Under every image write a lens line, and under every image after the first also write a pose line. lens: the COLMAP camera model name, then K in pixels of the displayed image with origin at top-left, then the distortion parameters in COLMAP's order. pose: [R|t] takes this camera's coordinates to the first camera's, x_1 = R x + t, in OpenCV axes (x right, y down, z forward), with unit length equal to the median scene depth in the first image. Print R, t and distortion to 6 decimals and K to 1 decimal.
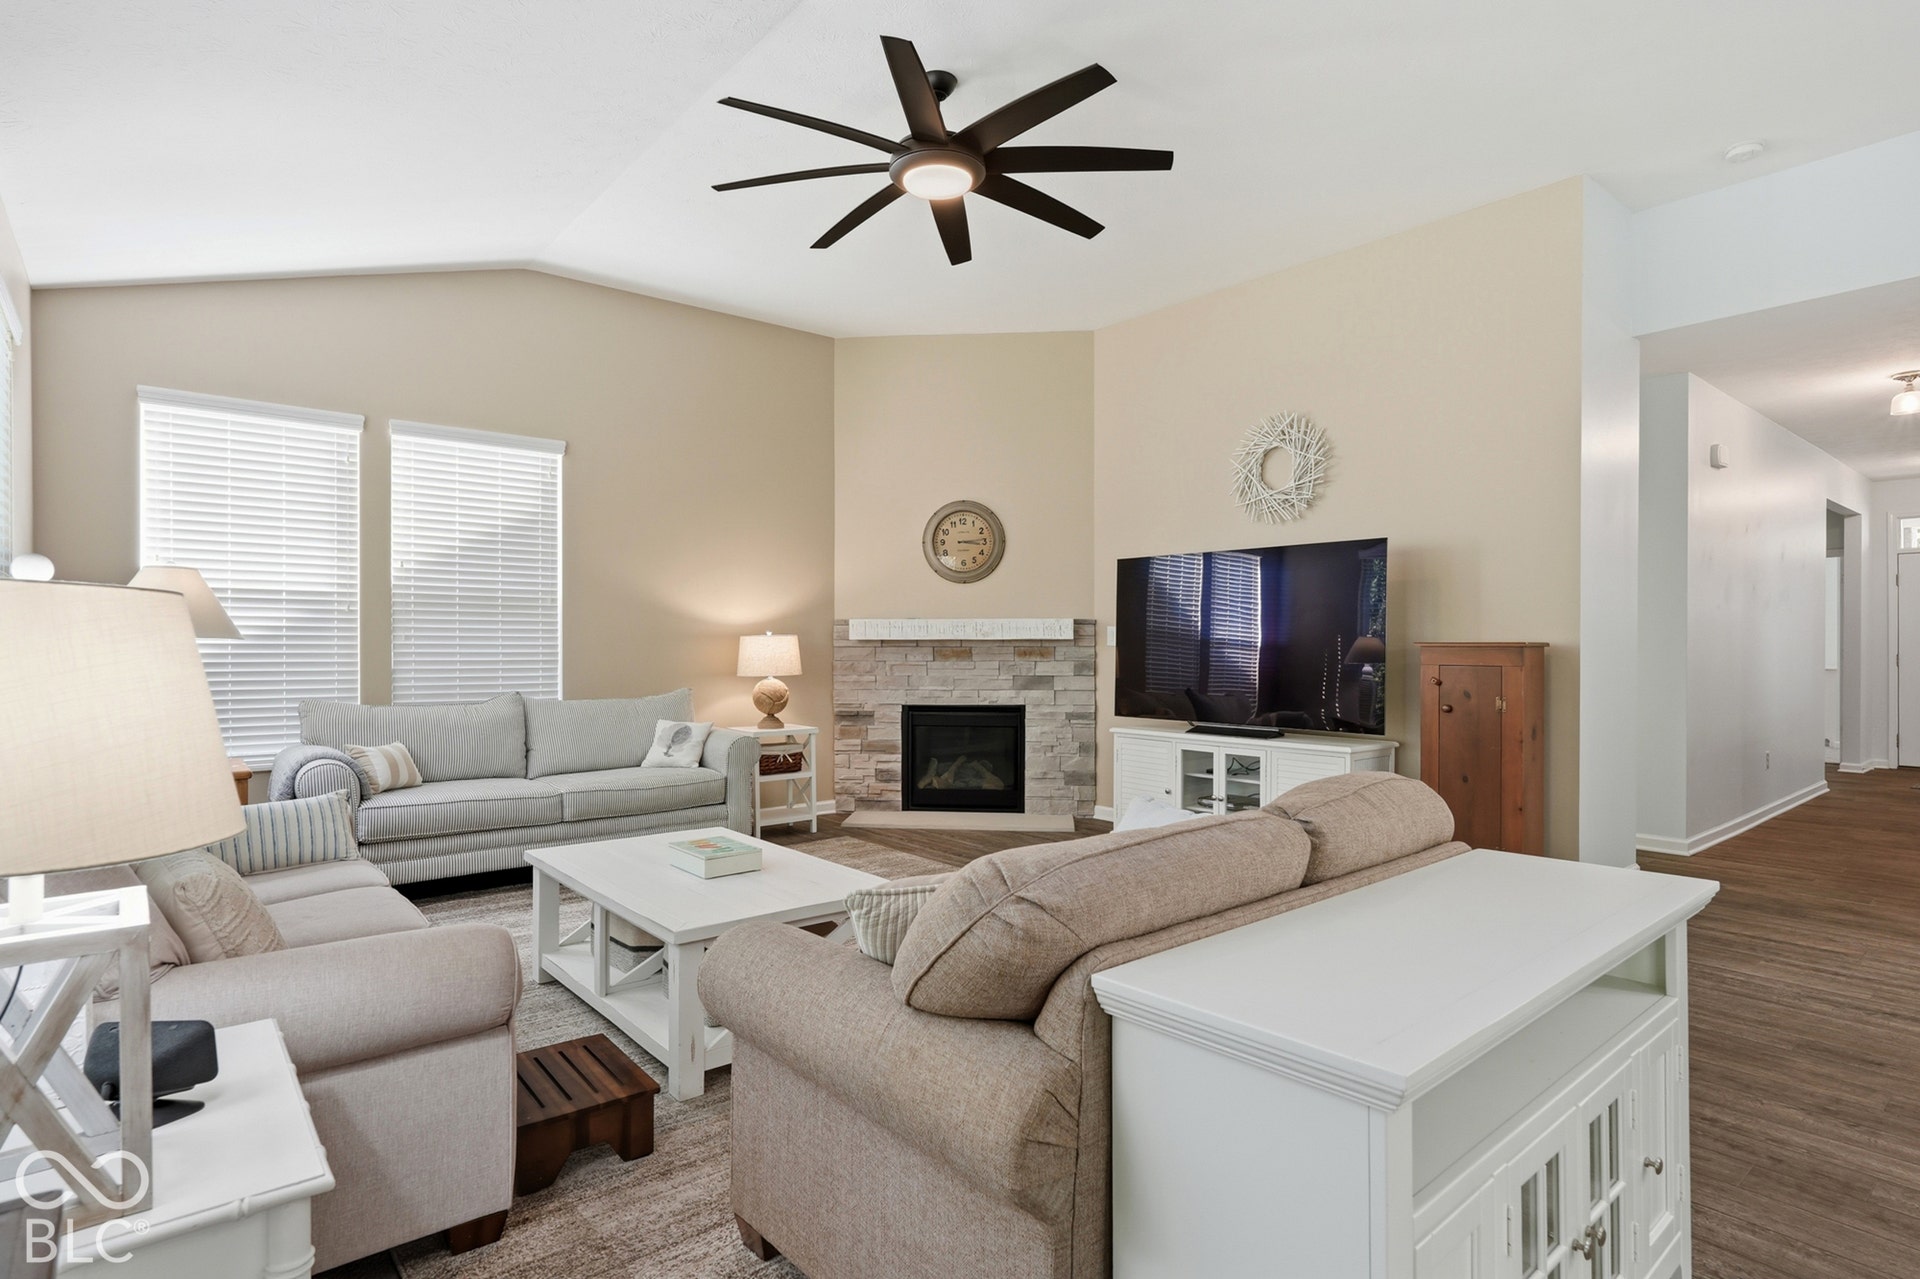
lens RADIAL K [[984.3, 0, 953.6], [0, 984.3, 655.6], [0, 0, 1]] dist [-0.001296, -0.000148]
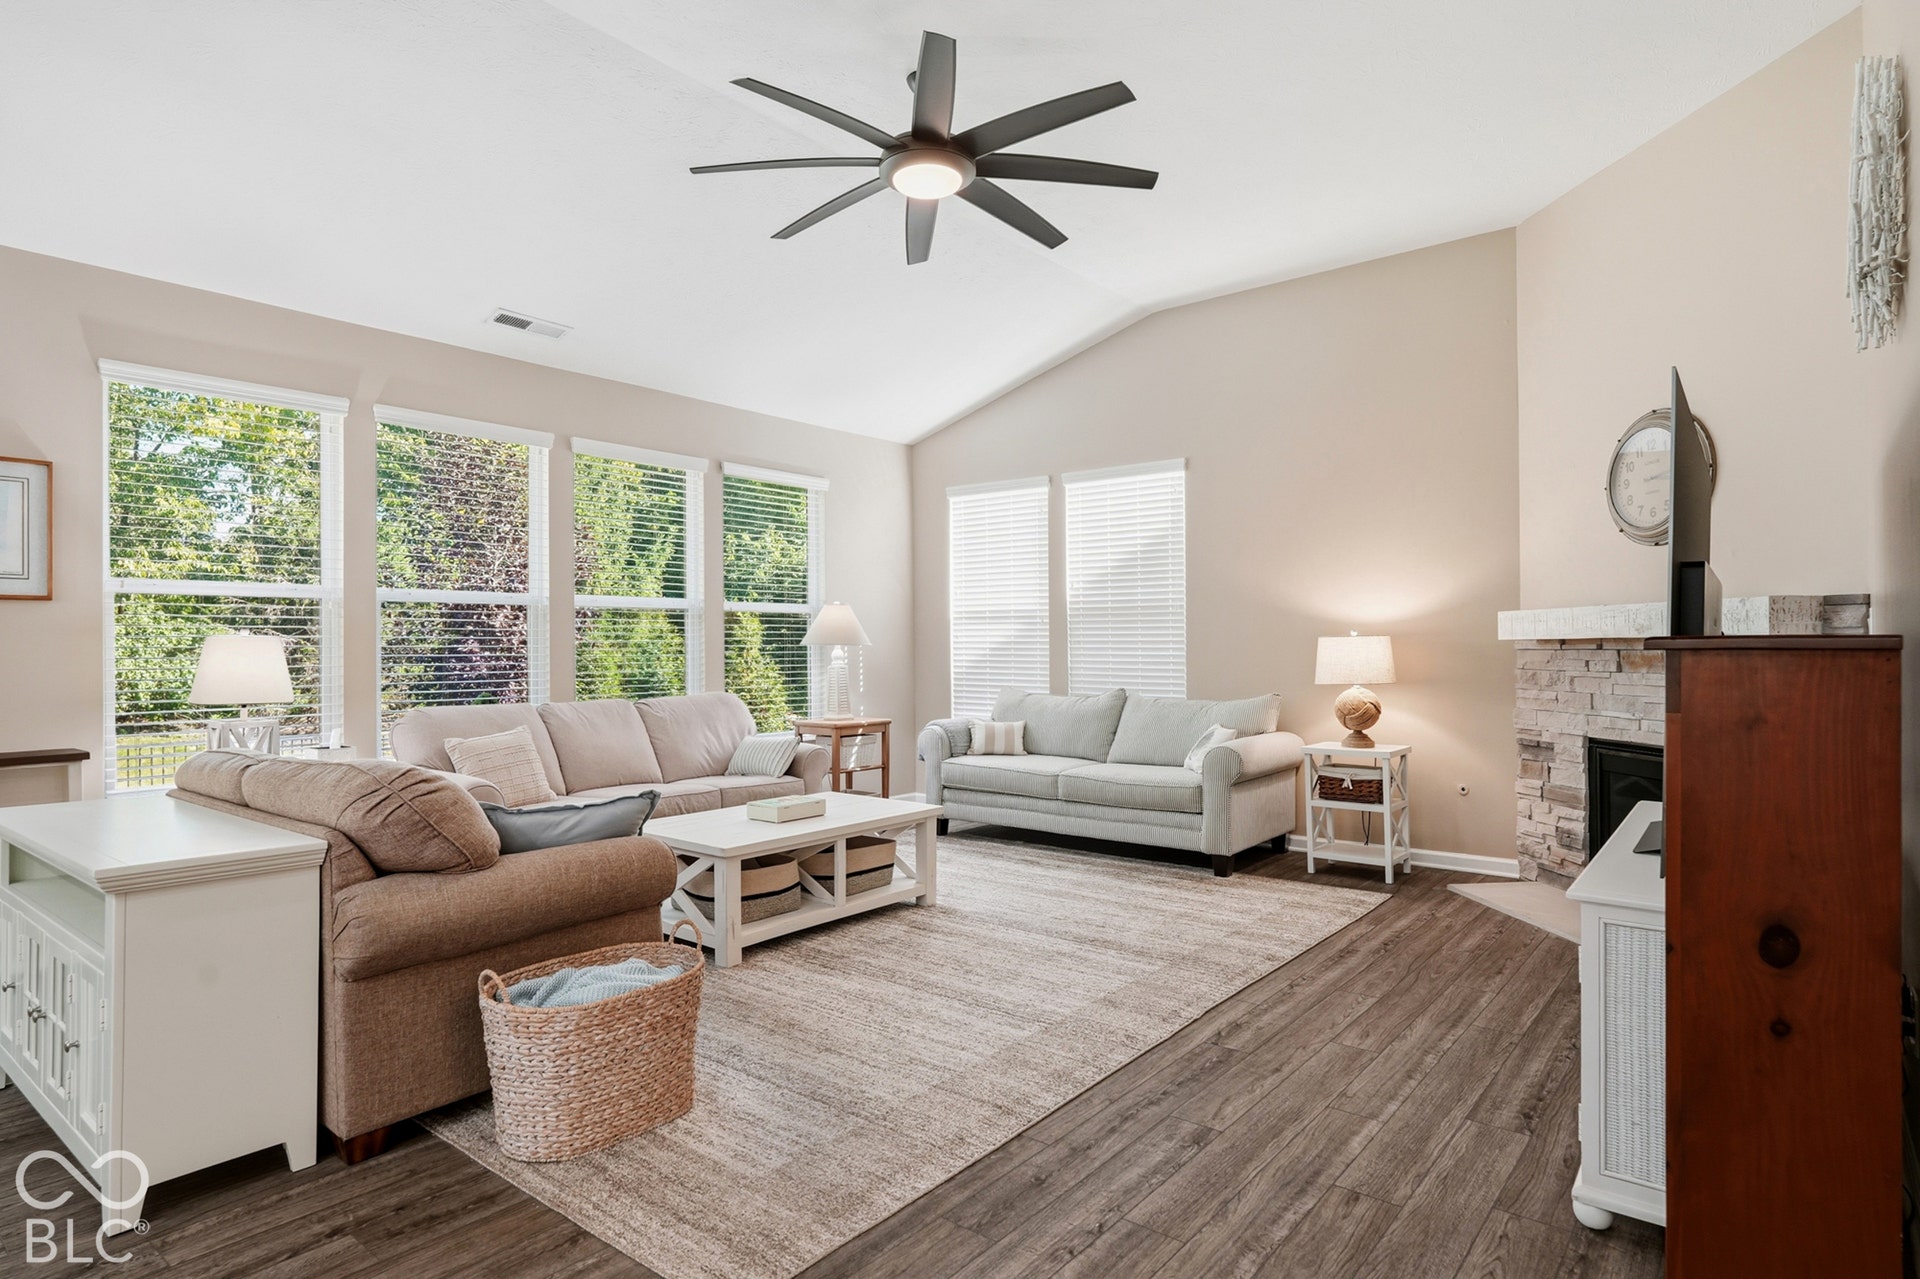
lens RADIAL K [[1008.3, 0, 960.0], [0, 1008.3, 639.5], [0, 0, 1]] dist [0.002024, -0.000003]
pose [[0.219899, -0.012101, -0.975448, 0.626323], [-0.011403, 0.999823, -0.014974, -0.000488], [0.975456, 0.014415, 0.219722, 0.526003]]
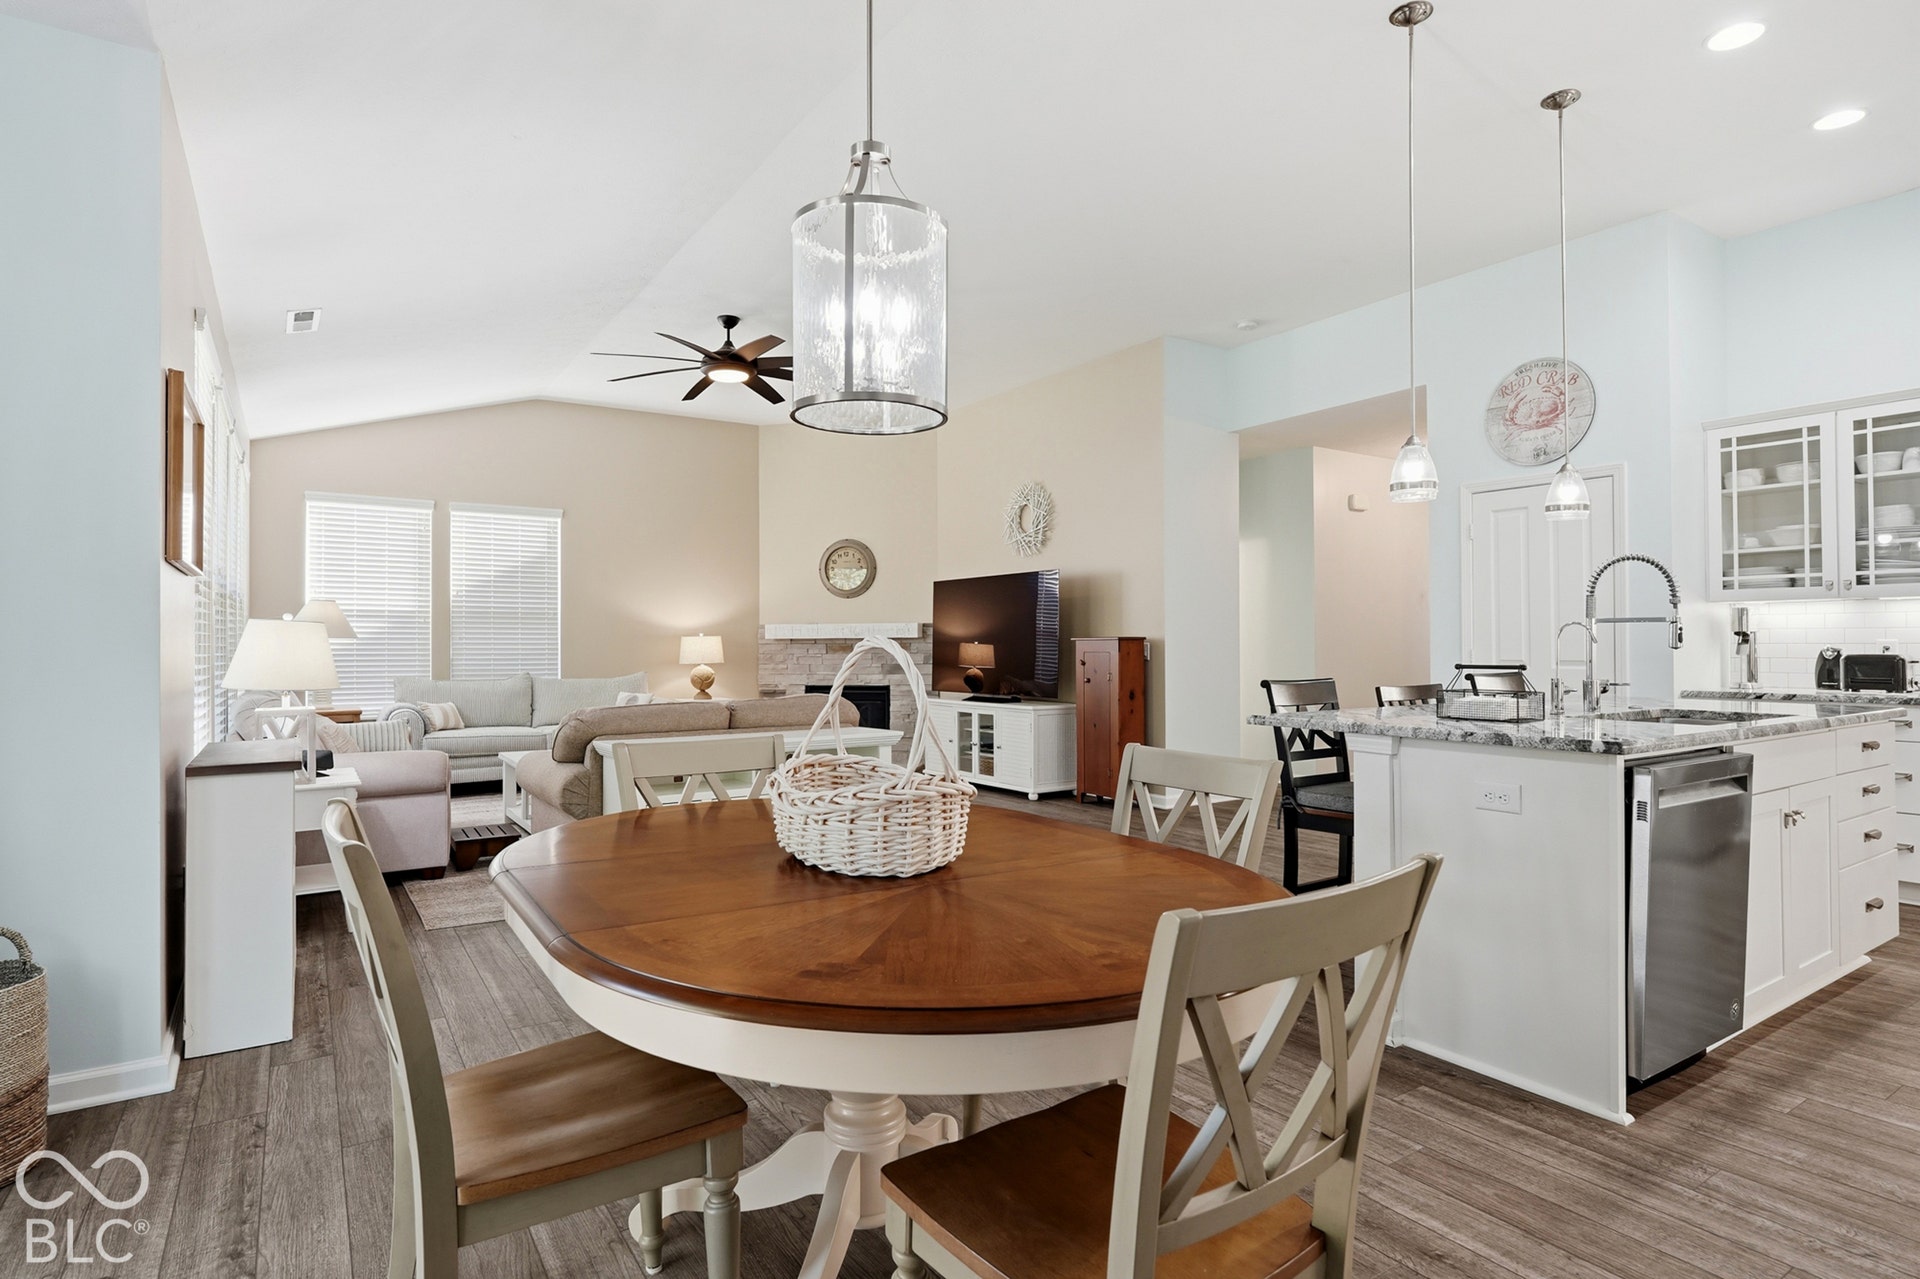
lens RADIAL K [[1008.3, 0, 960.0], [0, 1008.3, 639.5], [0, 0, 1]] dist [0.002024, -0.000003]
pose [[0.994126, -0.005359, -0.108097, 0.388200], [0.003358, 0.999820, -0.018684, 0.015224], [0.108178, 0.018211, 0.993965, -0.487124]]
